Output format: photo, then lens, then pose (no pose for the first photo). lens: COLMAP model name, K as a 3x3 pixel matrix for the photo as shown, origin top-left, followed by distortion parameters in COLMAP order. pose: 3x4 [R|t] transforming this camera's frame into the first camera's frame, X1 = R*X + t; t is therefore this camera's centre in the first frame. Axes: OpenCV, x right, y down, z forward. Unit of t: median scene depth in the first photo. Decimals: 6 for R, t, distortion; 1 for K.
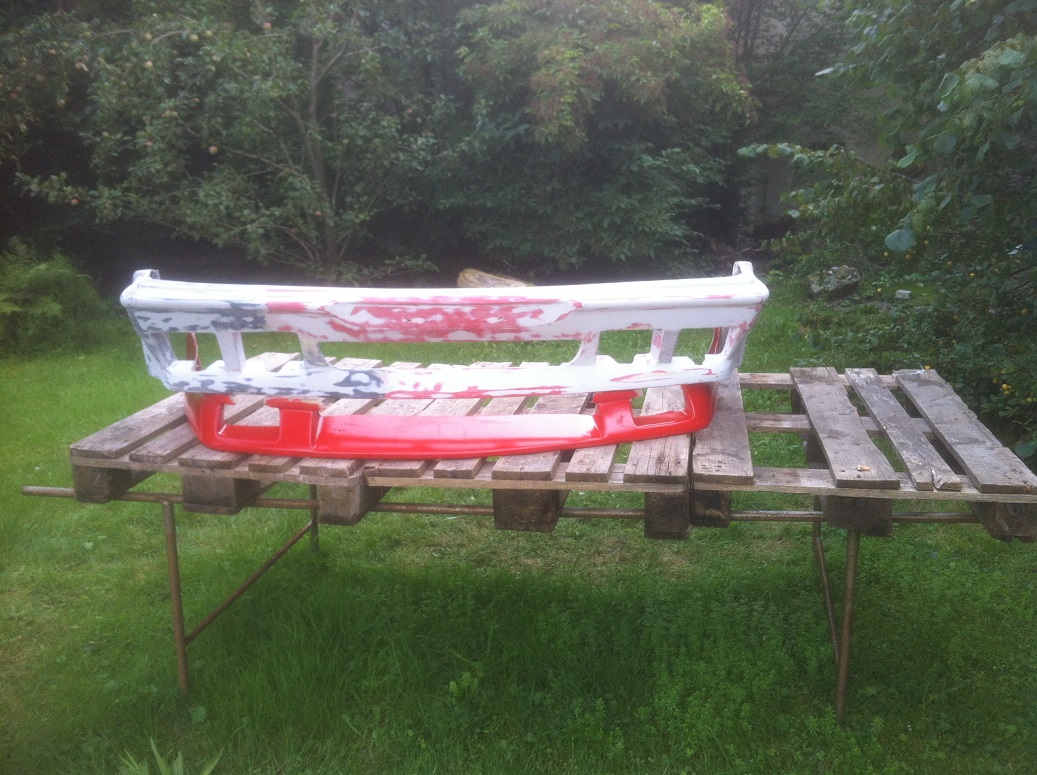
lens RADIAL K [[980.8, 0, 518.5], [0, 980.8, 387.5], [0, 0, 1]] dist [0.155659, -0.467169]
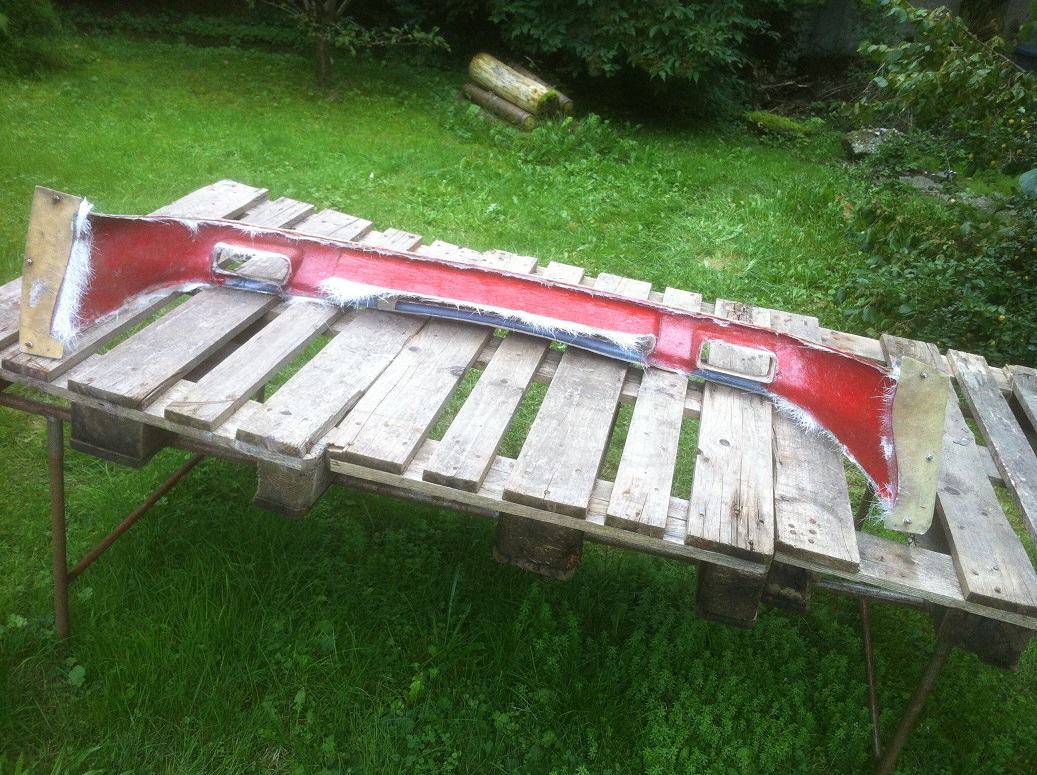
lens RADIAL K [[980.8, 0, 518.5], [0, 980.8, 387.5], [0, 0, 1]] dist [0.155659, -0.467169]
pose [[0.981754, 0.180868, 0.058708, -0.056552], [-0.189496, 0.956268, 0.222808, -0.113841], [-0.015842, -0.229867, 0.973093, 0.252061]]
